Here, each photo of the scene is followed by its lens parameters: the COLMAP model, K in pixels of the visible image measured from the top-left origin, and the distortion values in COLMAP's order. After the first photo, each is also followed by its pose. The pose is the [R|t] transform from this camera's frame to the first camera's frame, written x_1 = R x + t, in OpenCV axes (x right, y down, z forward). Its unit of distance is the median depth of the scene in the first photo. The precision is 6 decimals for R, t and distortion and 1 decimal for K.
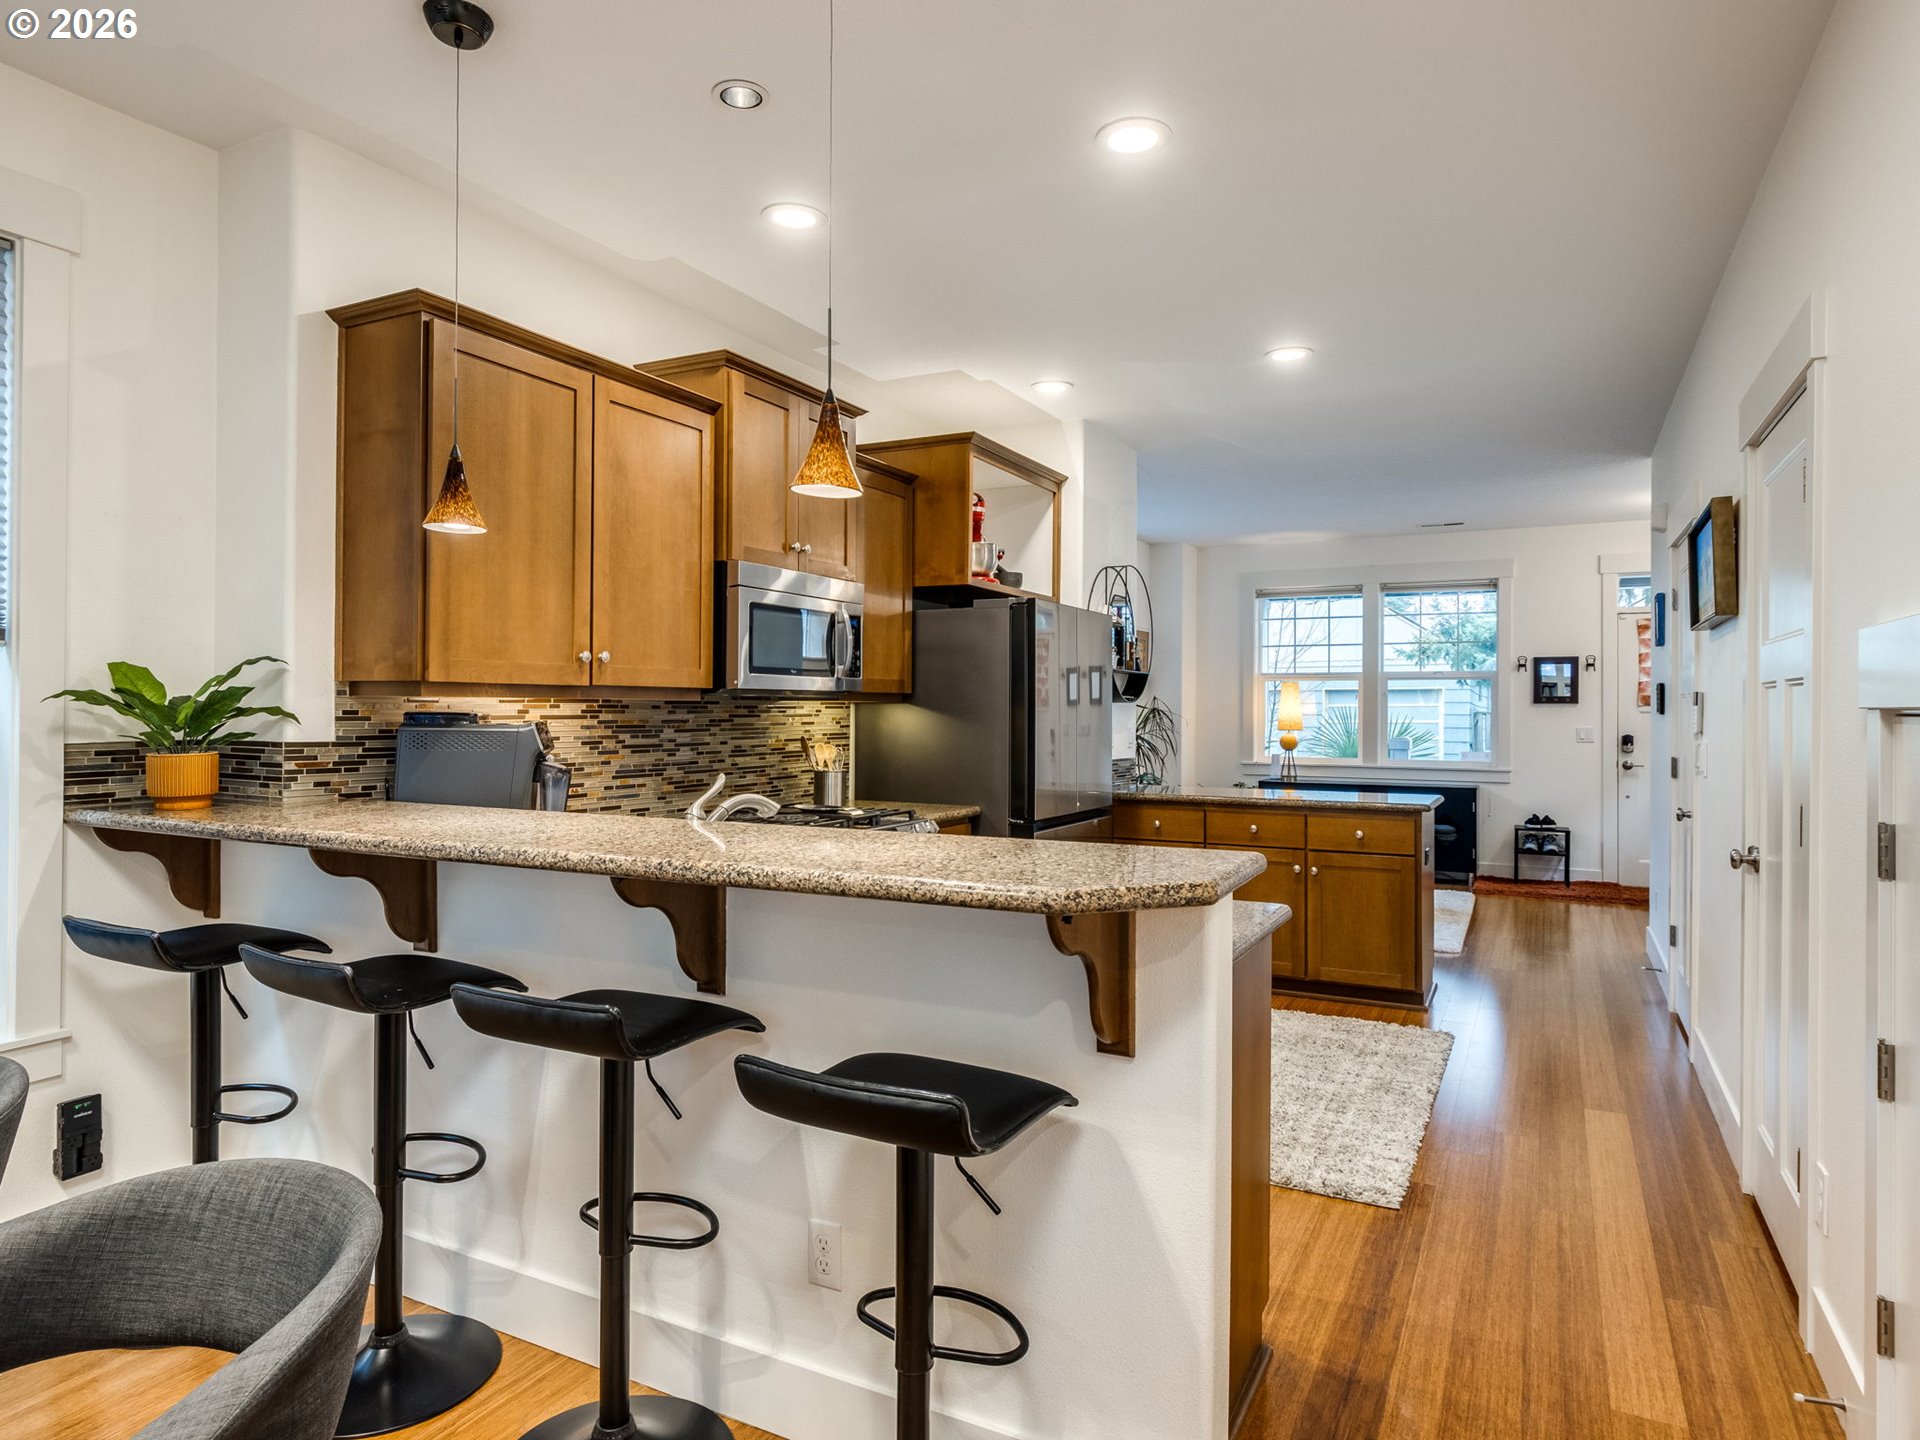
lens RADIAL K [[1125.5, 0, 960.5], [0, 1125.5, 713.9], [0, 0, 1]] dist [-0.002917, -0.000318]
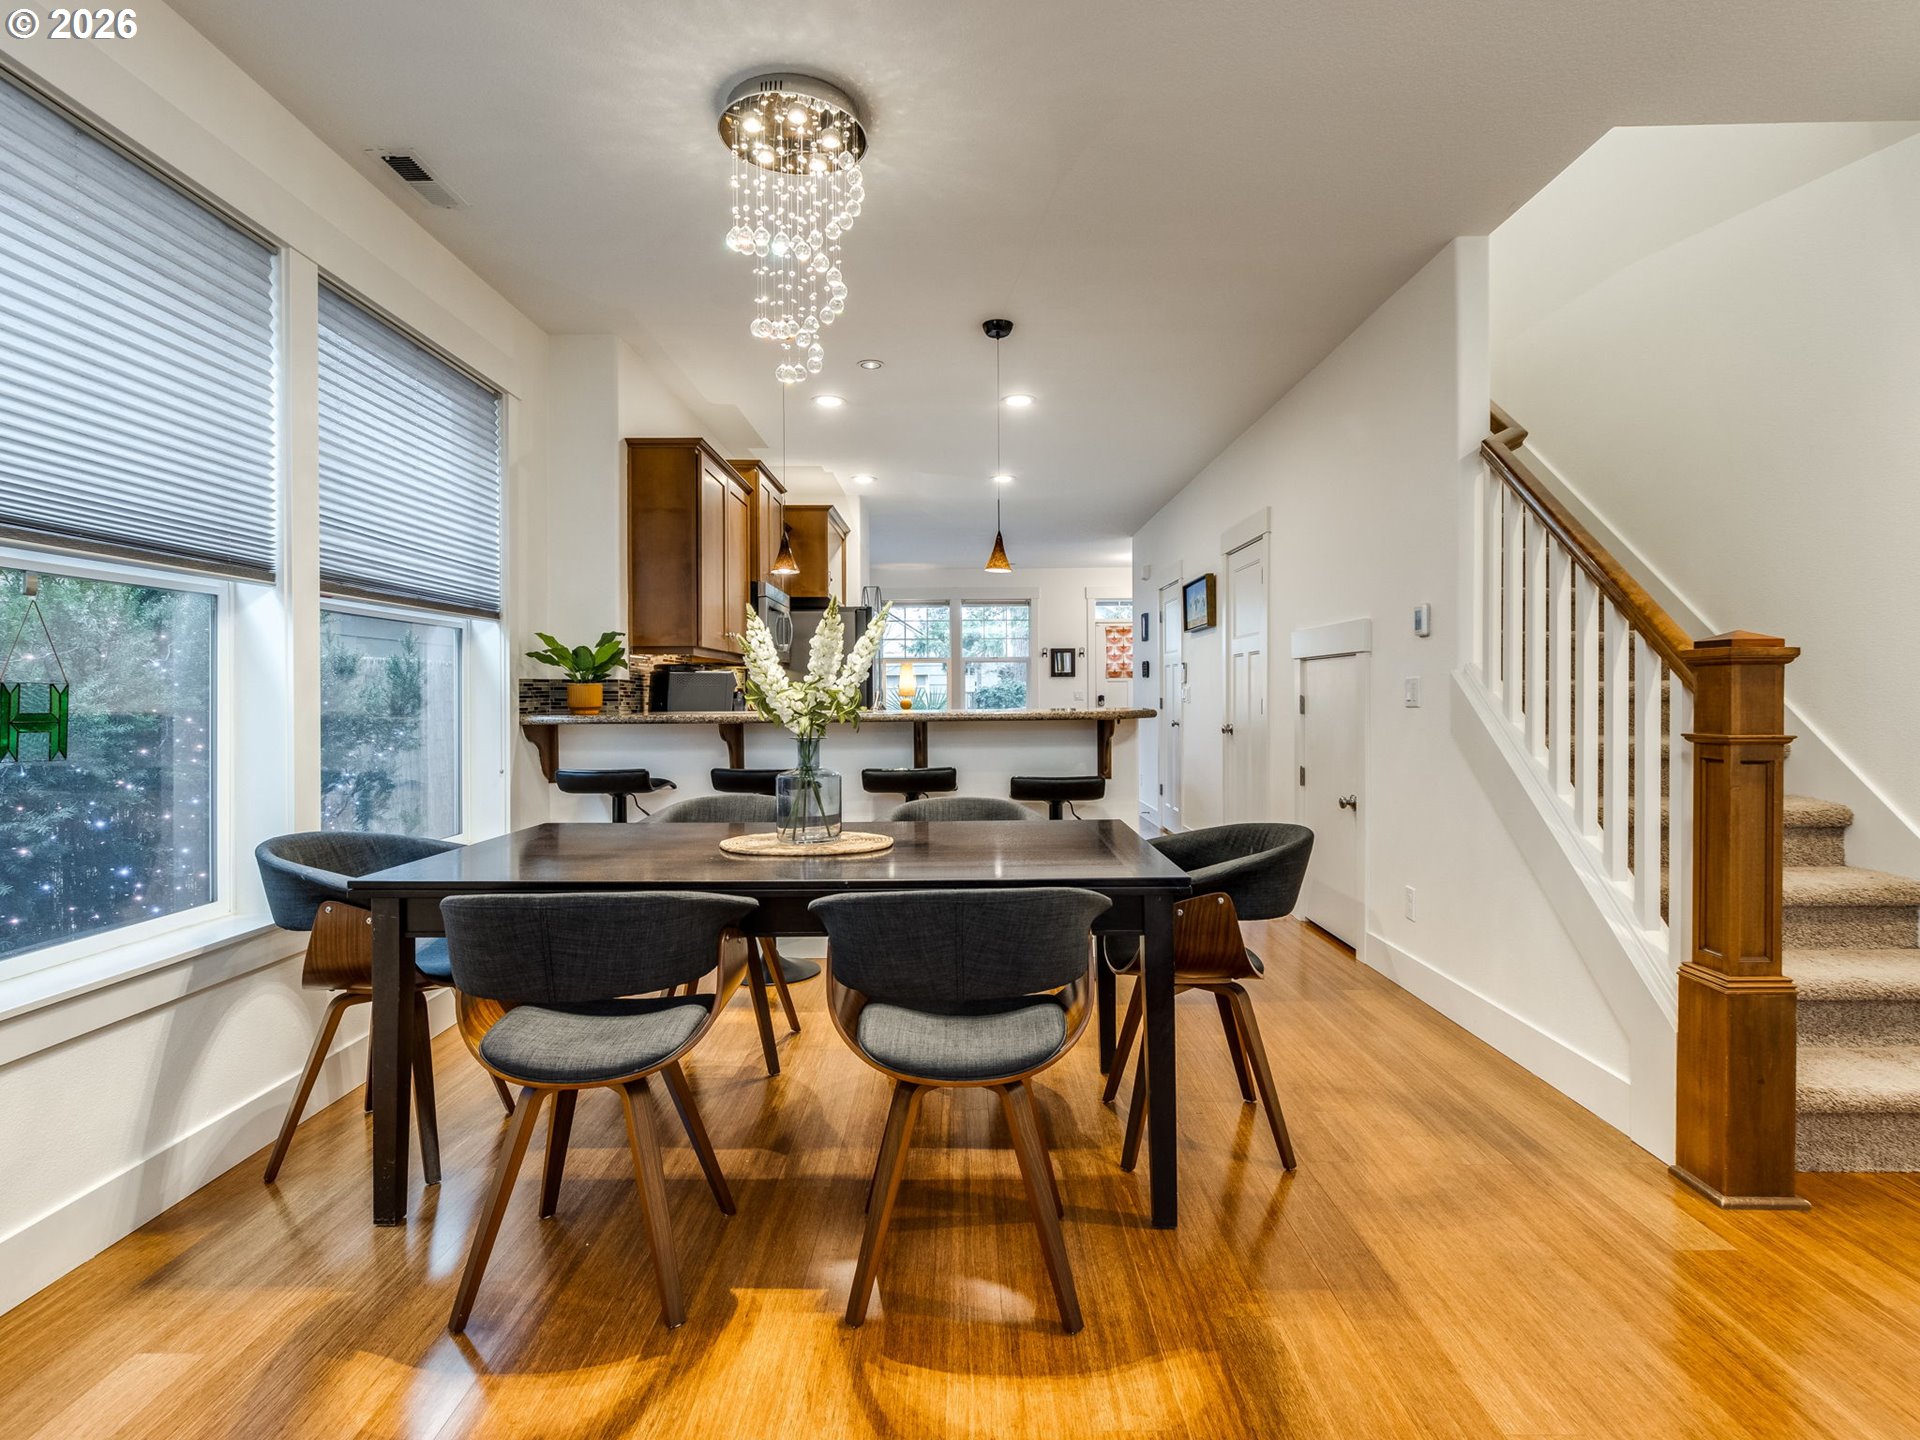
lens RADIAL K [[1024.4, 0, 960.5], [0, 1024.4, 708.8], [0, 0, 1]] dist [-0.003036, 0.000693]
pose [[0.883817, -0.016688, 0.467535, -0.640082], [0.014253, 0.999860, 0.008745, 0.047021], [-0.467616, -0.001066, 0.883931, -0.508354]]
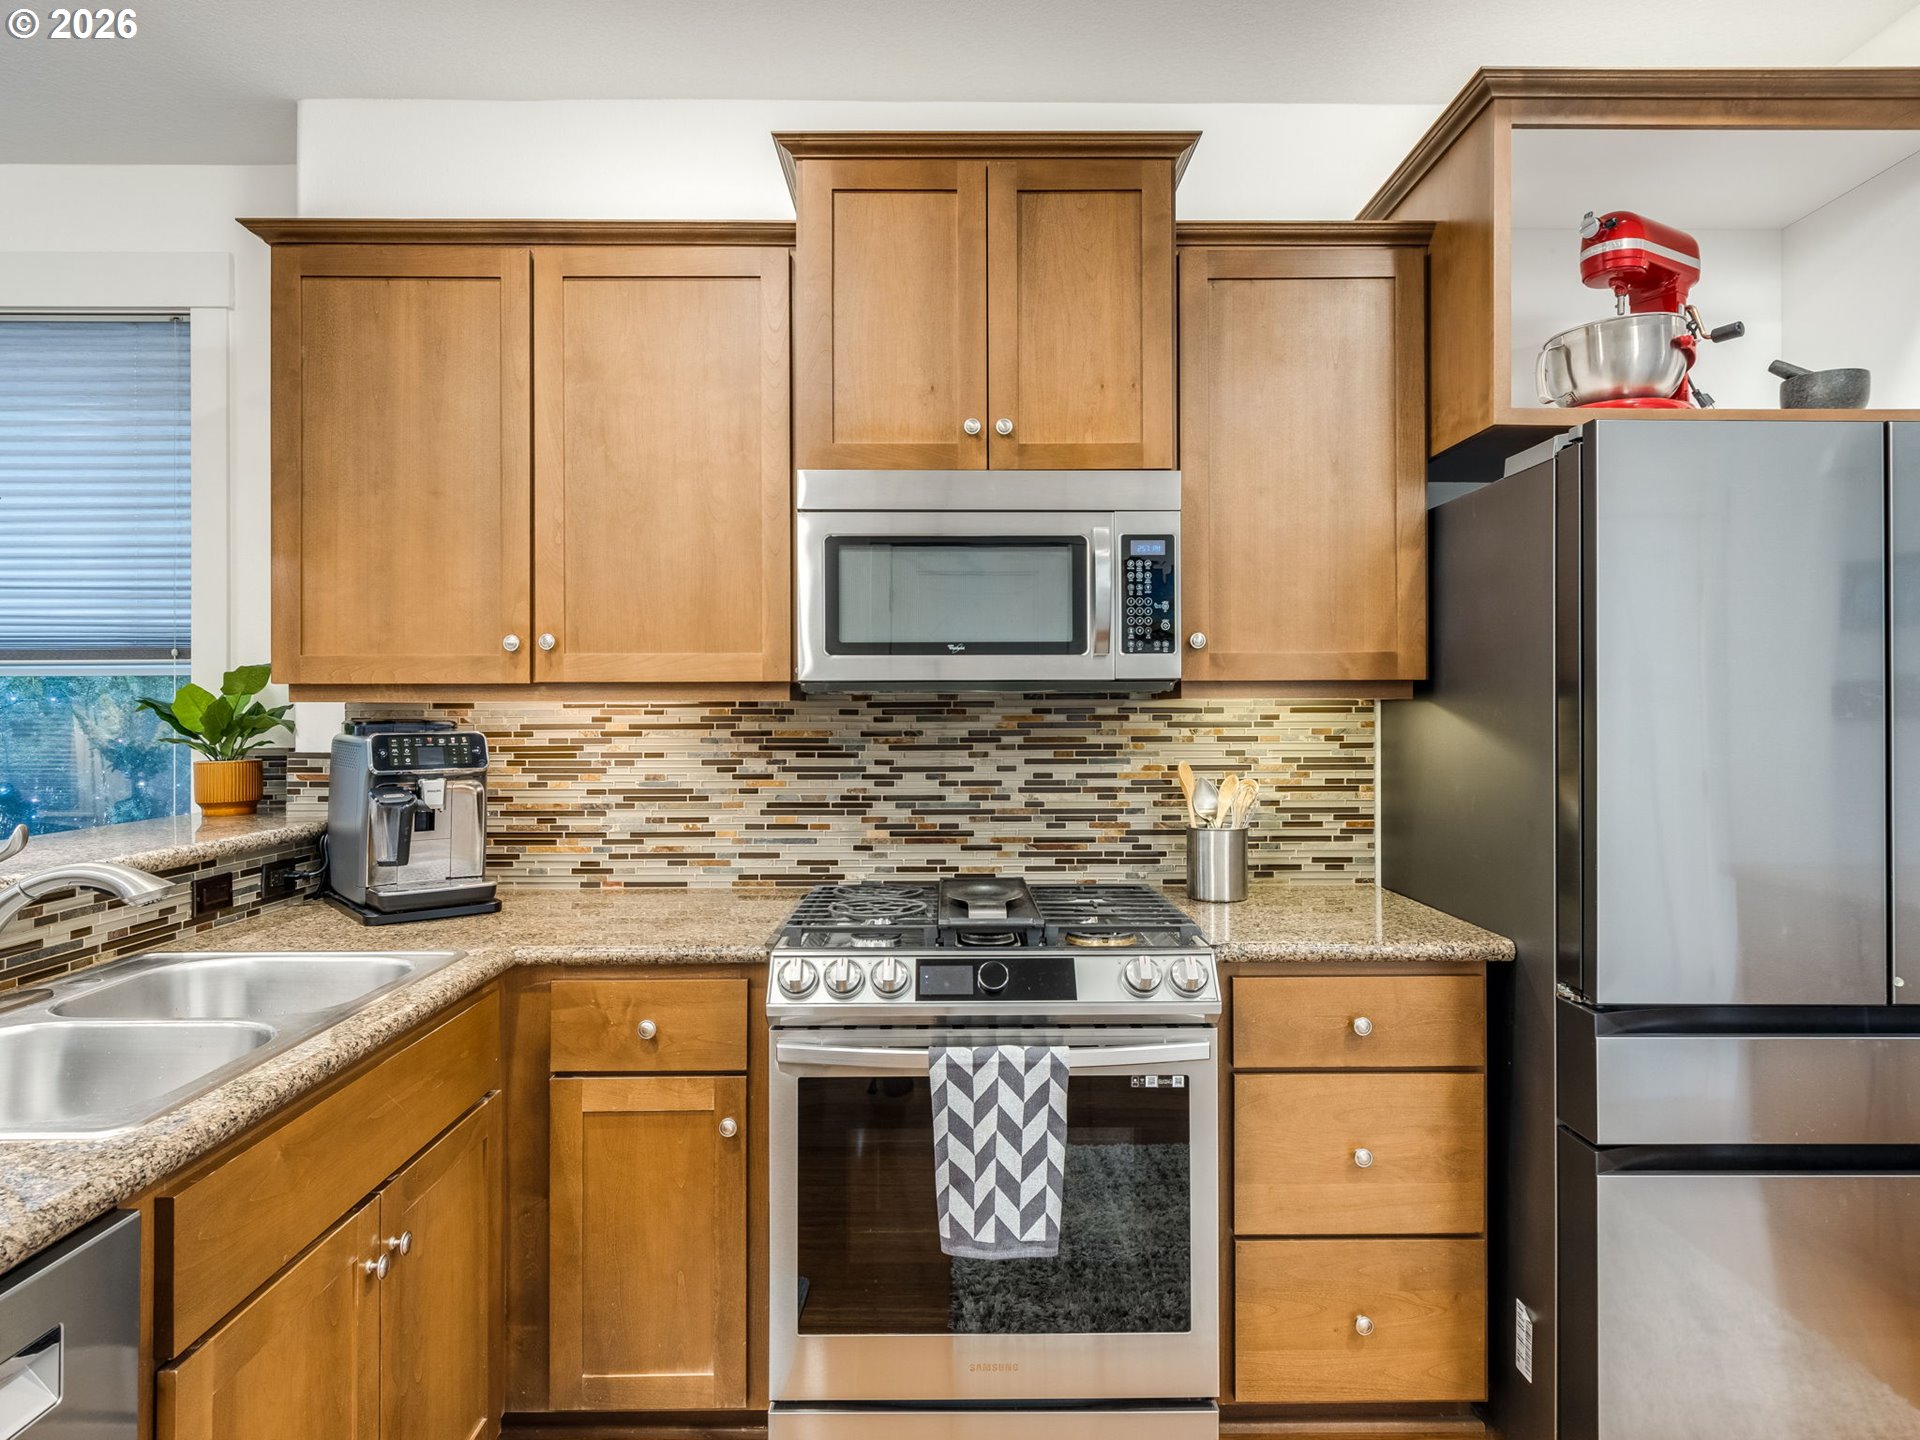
lens RADIAL K [[1117.0, 0, 960.3], [0, 1117.0, 704.4], [0, 0, 1]] dist [0.002462, 0.000758]
pose [[0.469679, -0.010356, -0.882776, 0.358968], [0.000422, 0.999934, -0.011506, -0.002851], [0.882837, 0.005031, 0.469652, 0.764498]]
